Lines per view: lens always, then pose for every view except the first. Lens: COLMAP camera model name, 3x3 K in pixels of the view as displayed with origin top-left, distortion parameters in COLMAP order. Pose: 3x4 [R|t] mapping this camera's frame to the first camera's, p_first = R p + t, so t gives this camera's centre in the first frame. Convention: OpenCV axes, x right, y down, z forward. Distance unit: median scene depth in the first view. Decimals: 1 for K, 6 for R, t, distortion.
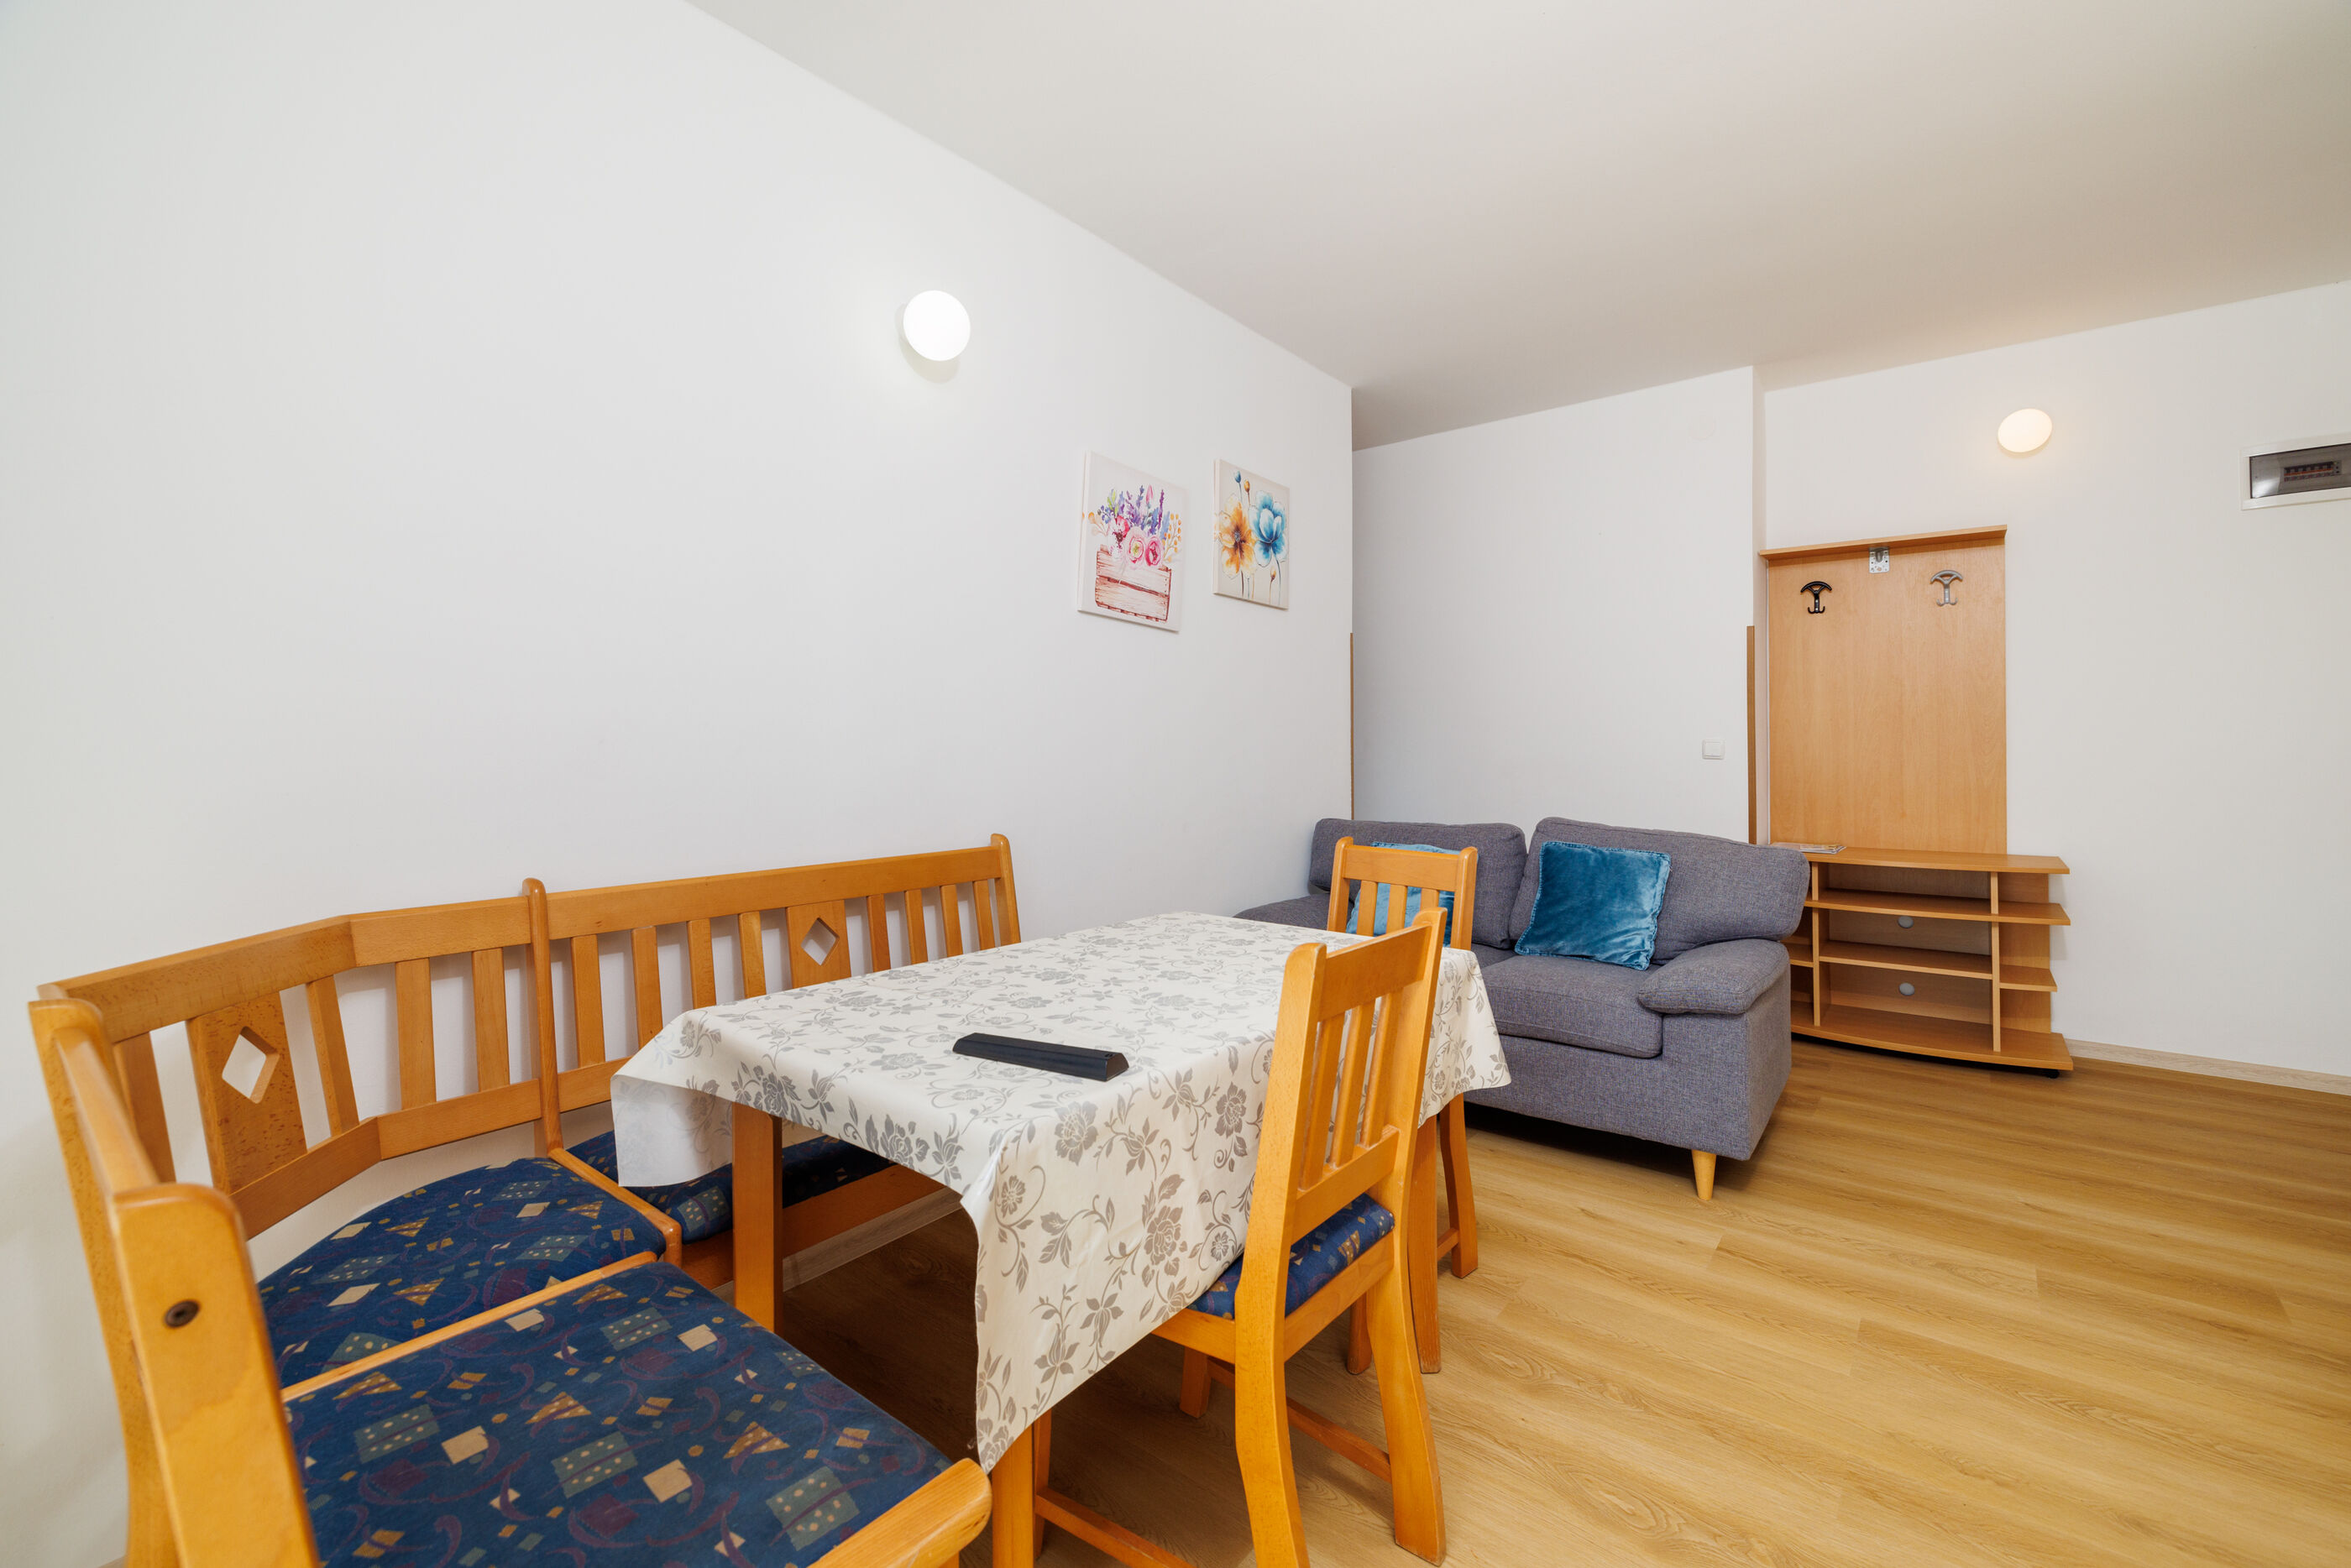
lens RADIAL K [[993.6, 0, 1181.6], [0, 993.6, 736.6], [0, 0, 1]] dist [-0.000571, -0.000045]
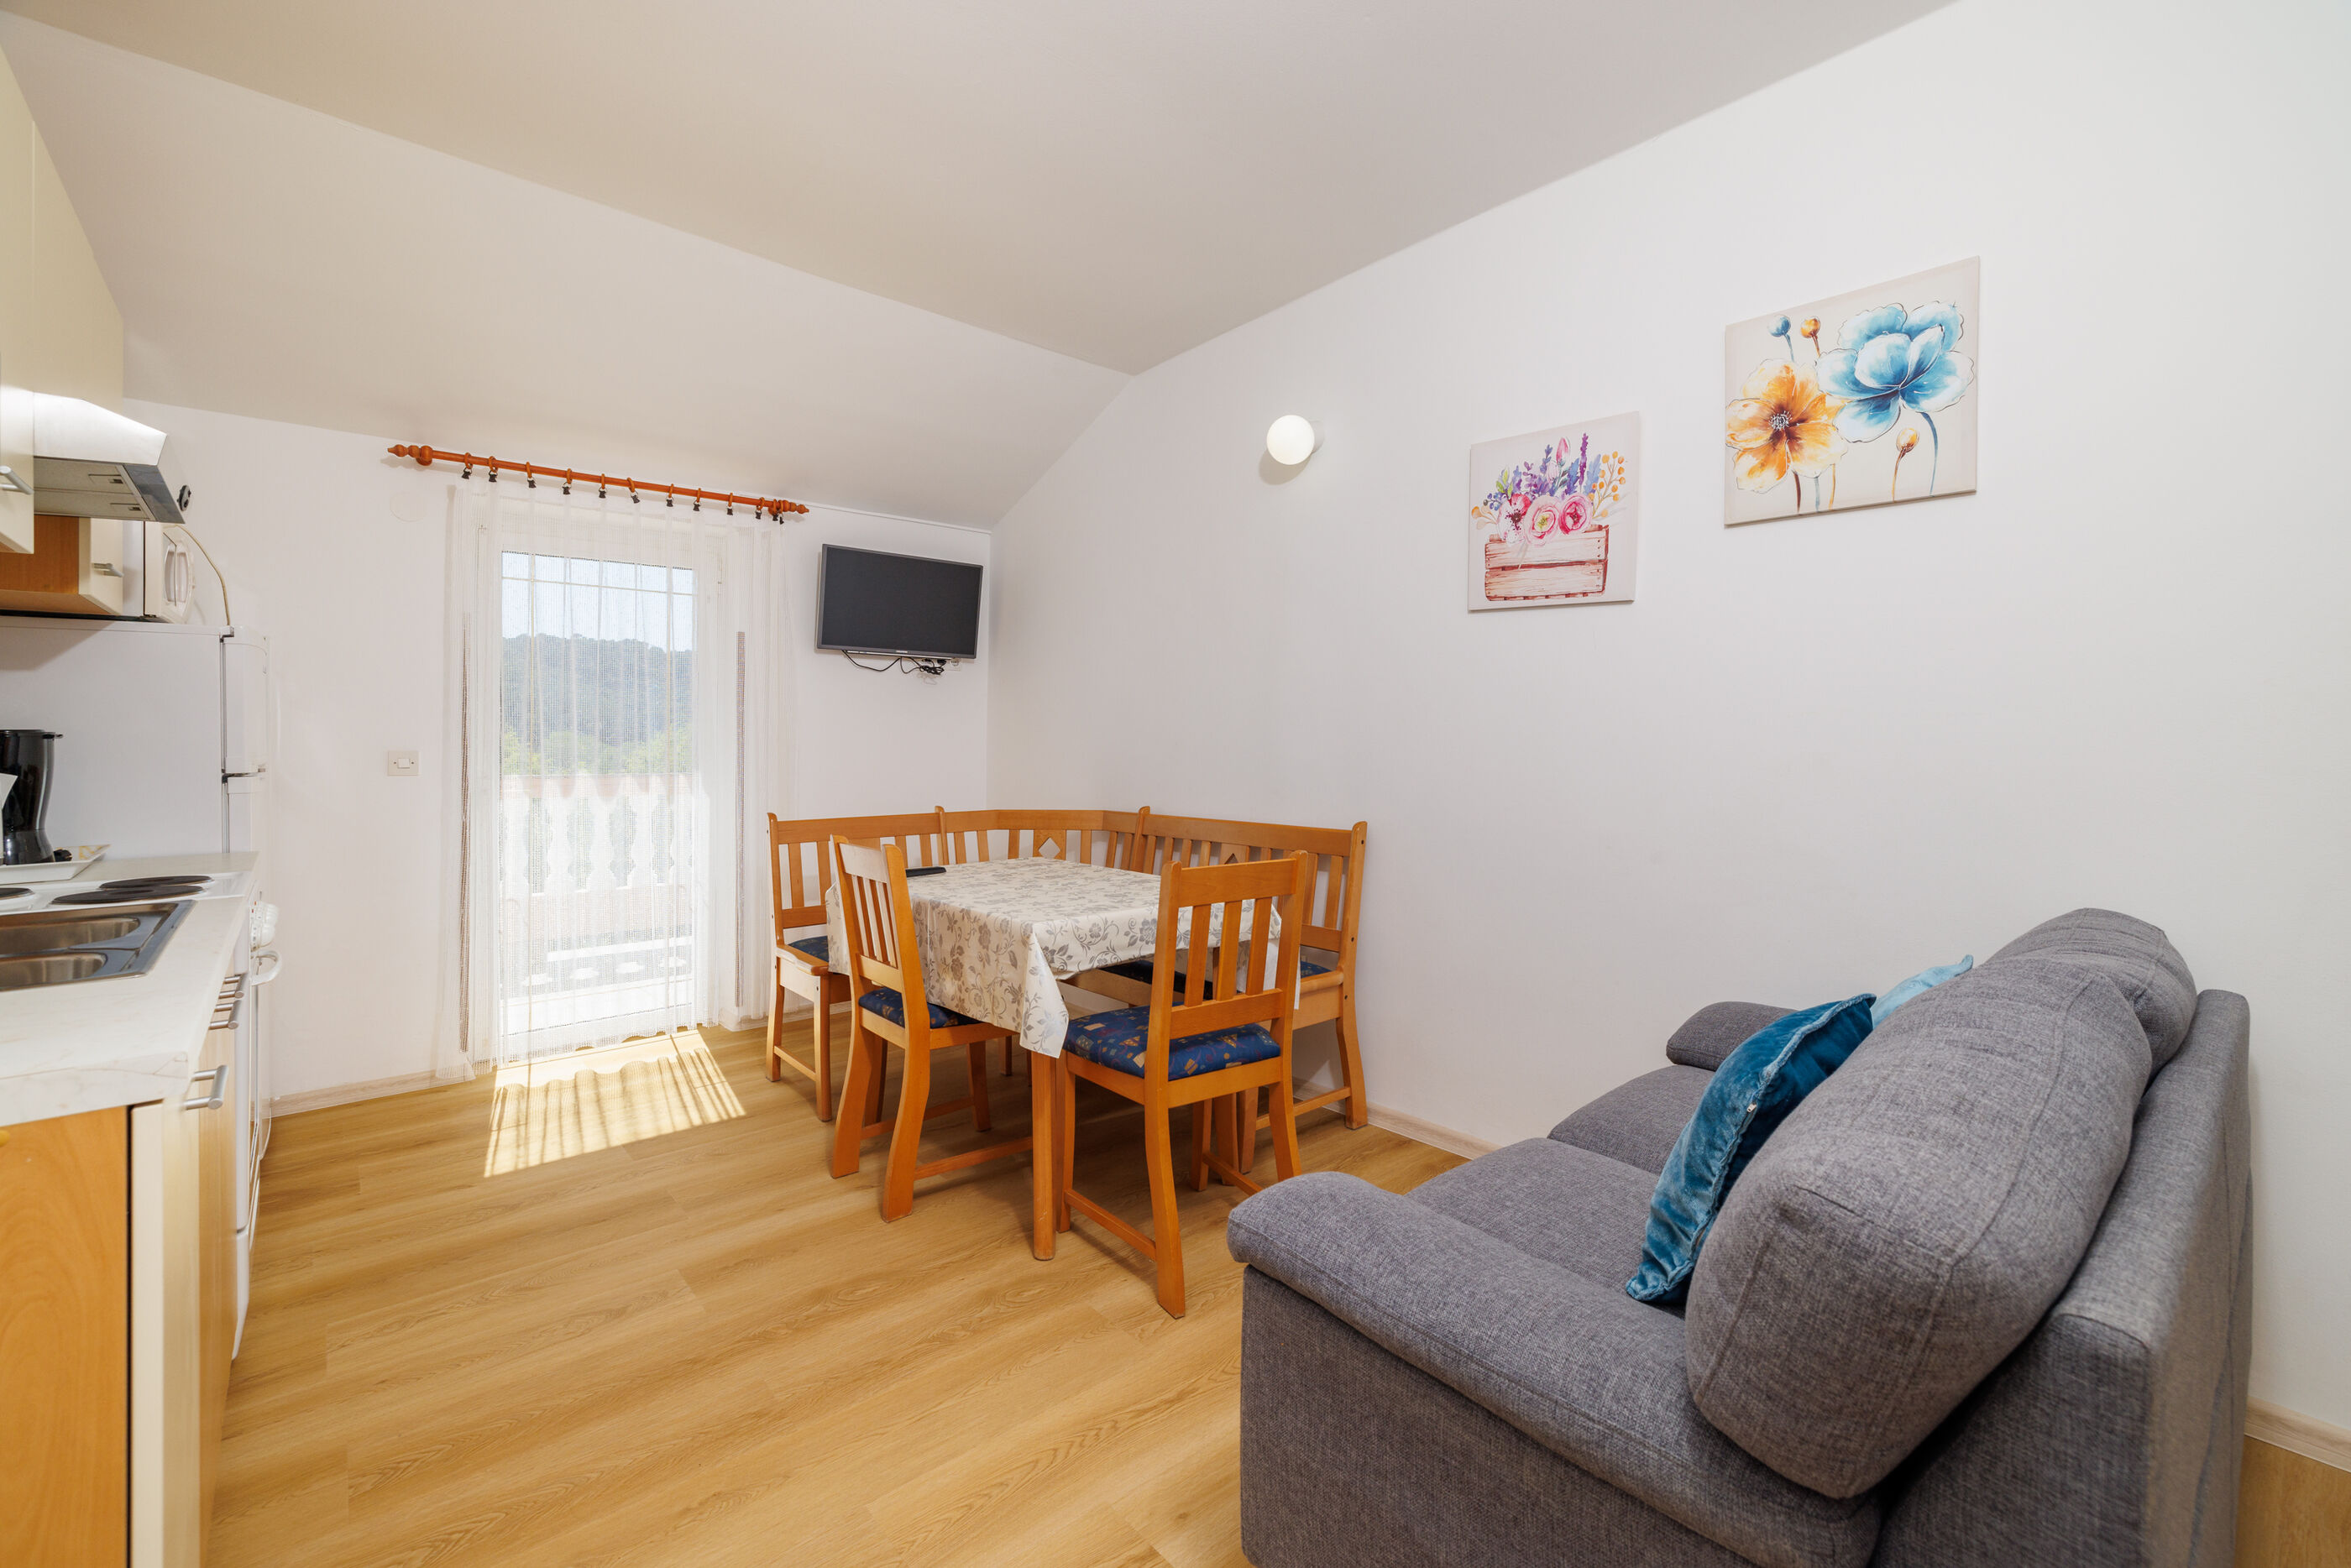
lens RADIAL K [[990.9, 0, 1178.3], [0, 990.9, 734.0], [0, 0, 1]] dist [0.000036, 0.000094]
pose [[-0.186692, -0.006165, -0.982399, 0.862654], [0.010299, 0.999913, -0.008232, 0.000452], [0.982364, -0.011654, -0.186613, 0.846516]]
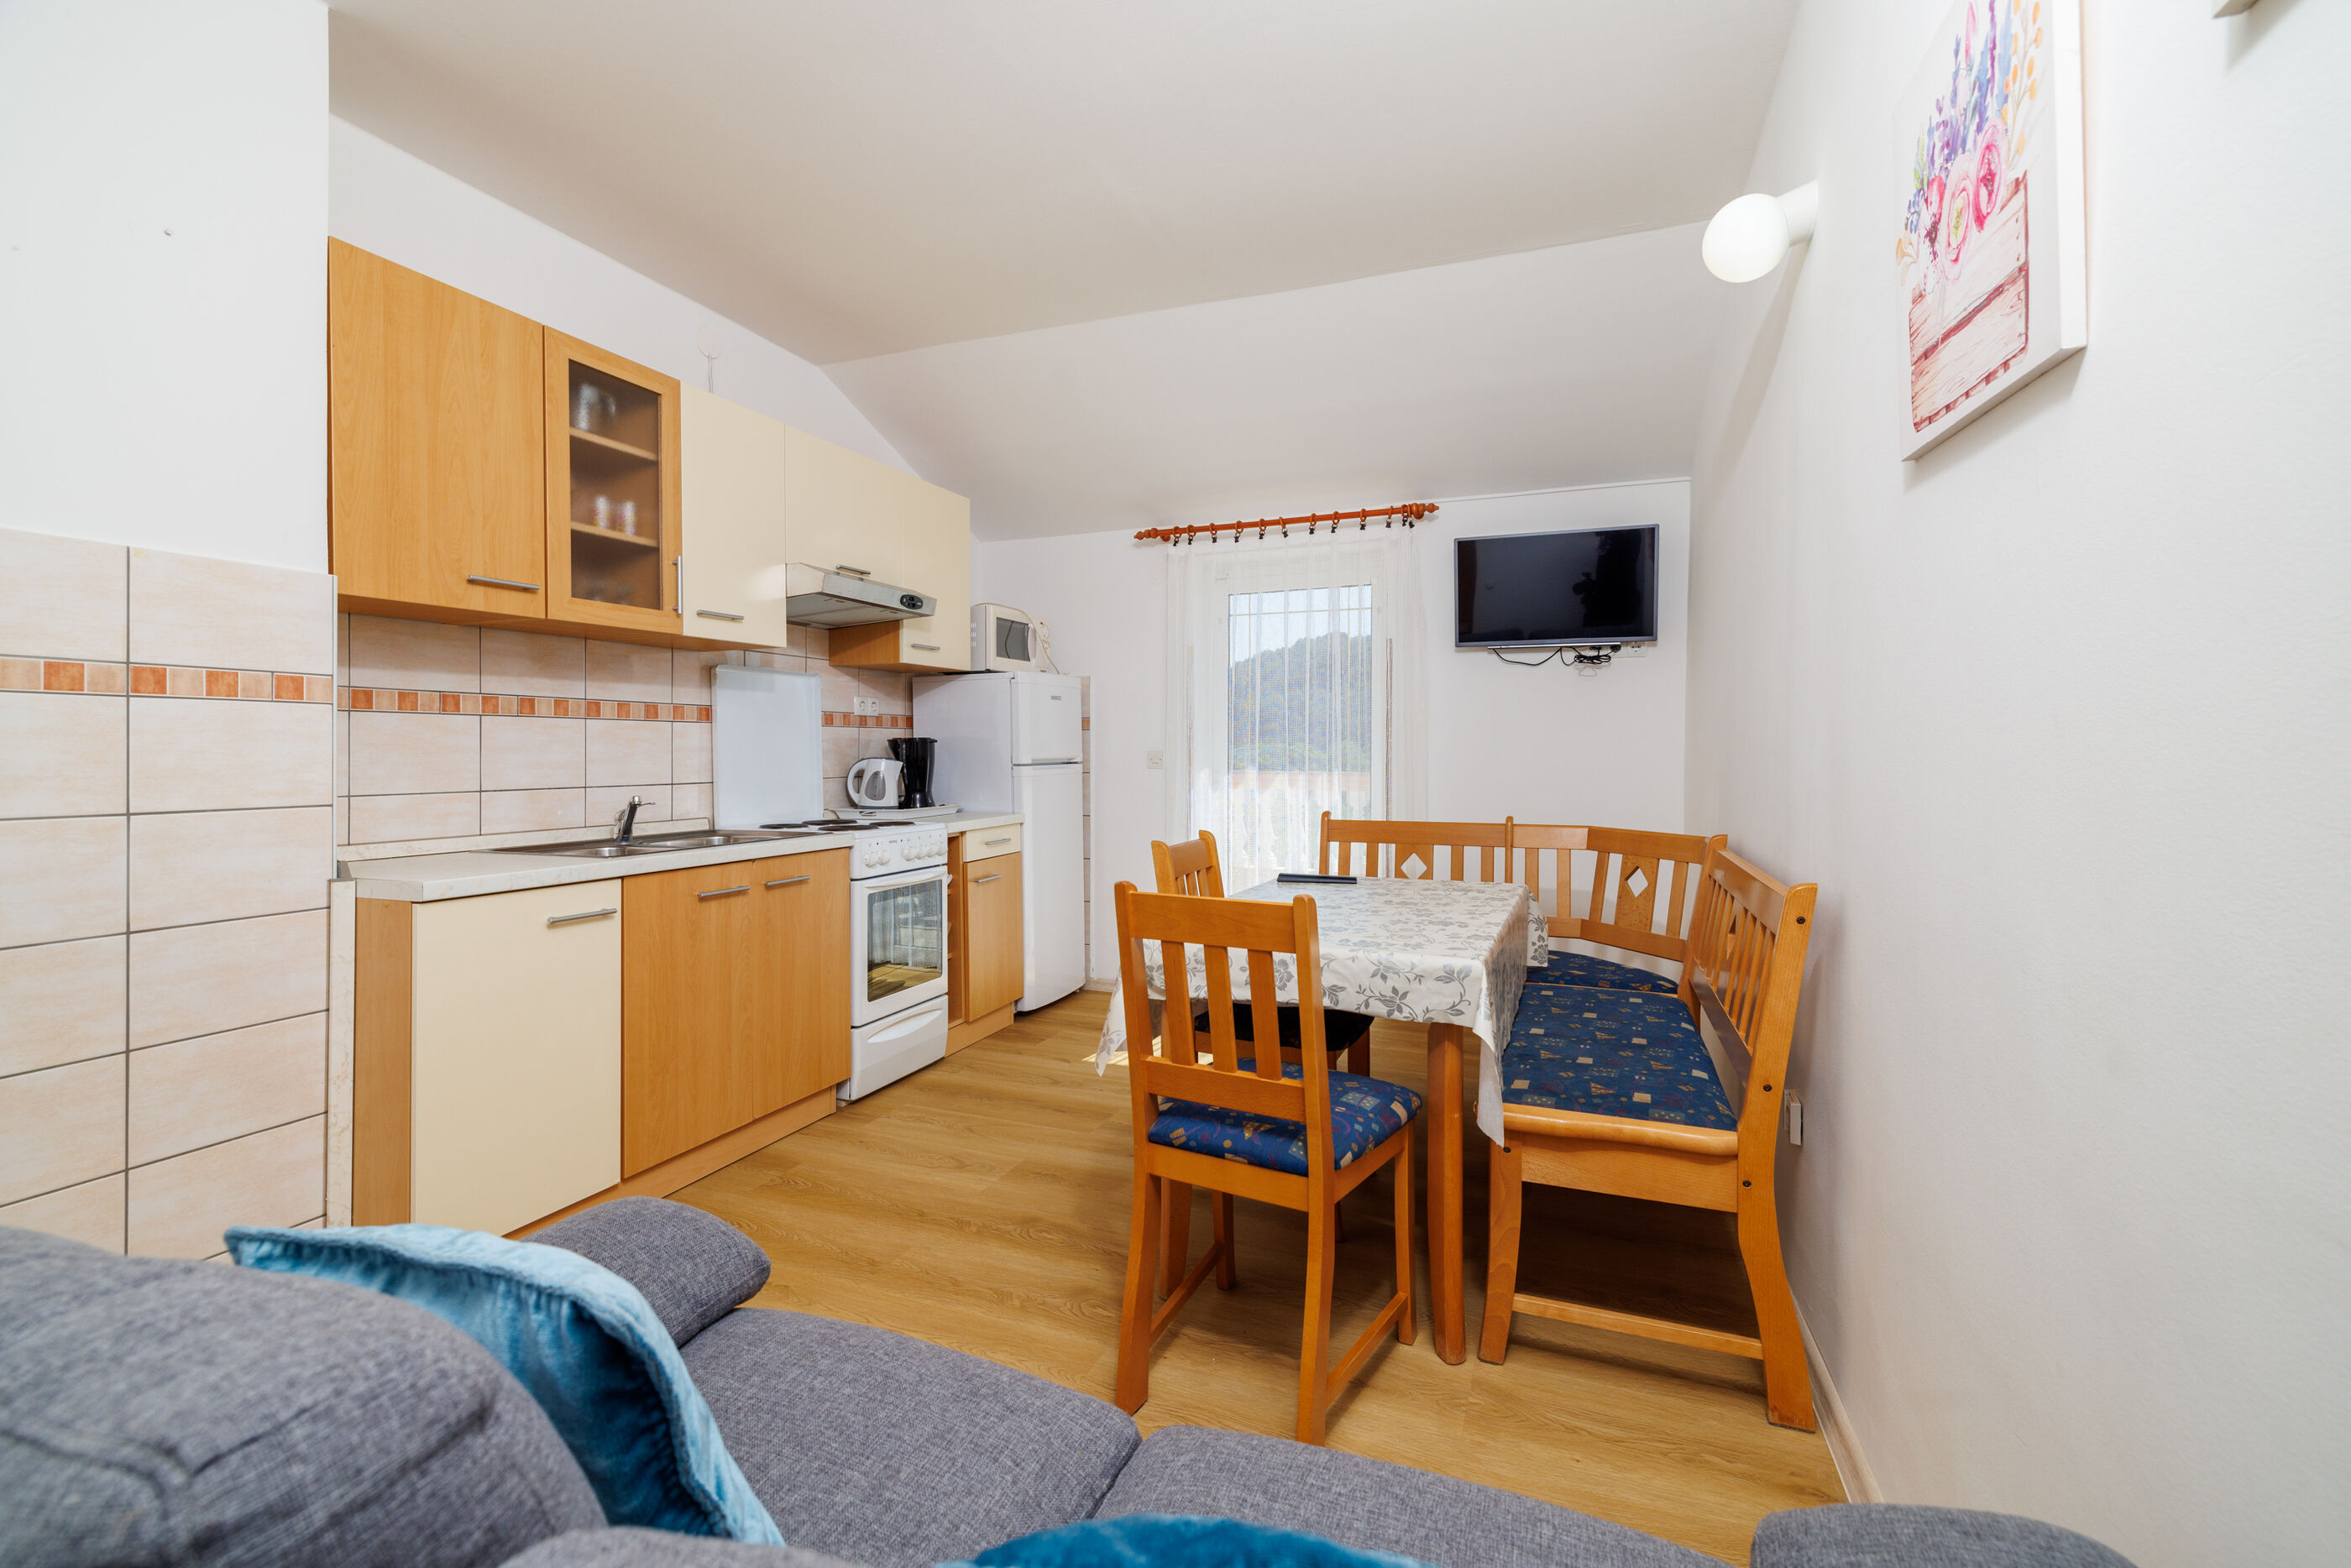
lens RADIAL K [[987.5, 0, 1183.8], [0, 987.5, 750.6], [0, 0, 1]] dist [-0.000319, 0.000074]
pose [[-0.957158, 0.003523, -0.289544, 0.337874], [0.005242, 0.999973, -0.005161, 0.009081], [0.289518, -0.006457, -0.957151, 1.267909]]
